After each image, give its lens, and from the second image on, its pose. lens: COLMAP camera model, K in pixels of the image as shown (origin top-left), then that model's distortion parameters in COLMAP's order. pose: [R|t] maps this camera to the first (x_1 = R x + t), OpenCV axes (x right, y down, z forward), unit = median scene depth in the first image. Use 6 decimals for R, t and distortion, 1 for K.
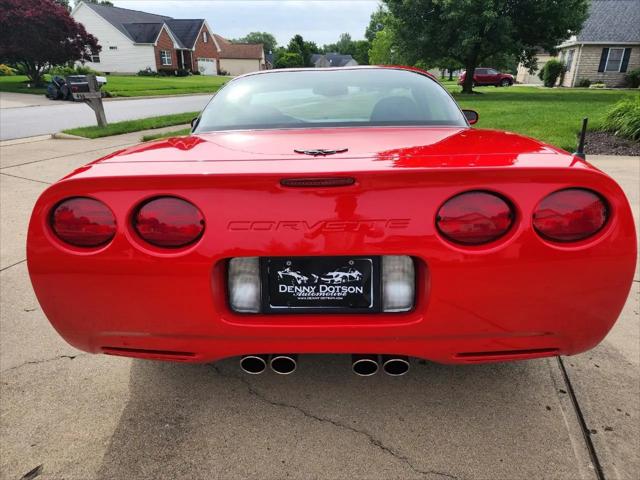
lens RADIAL K [[426.3, 0, 317.3], [0, 426.3, 236.6], [0, 0, 1]] dist [0.066371, -0.058173]
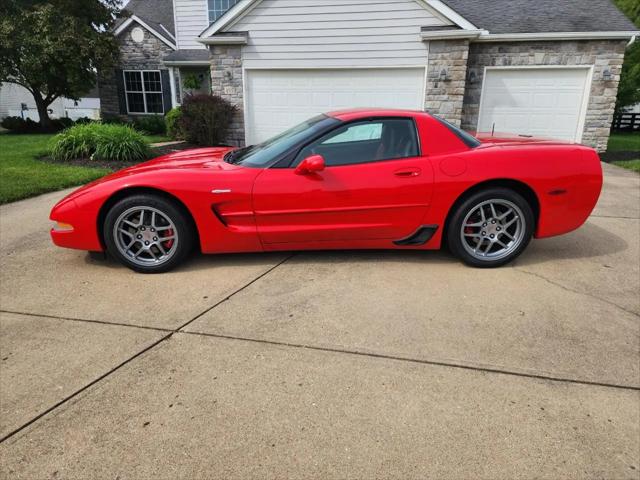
lens RADIAL K [[426.3, 0, 311.3], [0, 426.3, 236.0], [0, 0, 1]] dist [0.066371, -0.058173]
pose [[-0.073318, -0.279587, 0.957317, -2.633634], [0.346653, 0.892903, 0.287324, -0.849665], [-0.935124, 0.352923, 0.031454, 2.228835]]
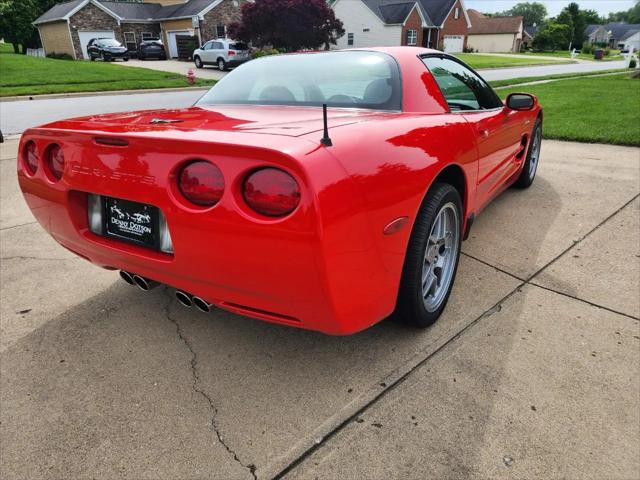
lens RADIAL K [[426.3, 0, 321.9], [0, 426.3, 240.0], [0, 0, 1]] dist [0.066371, -0.058173]
pose [[0.868799, 0.181486, -0.460707, 0.912582], [-0.158575, 0.983387, 0.088344, -0.034643], [0.469087, -0.003697, 0.883144, 0.078465]]
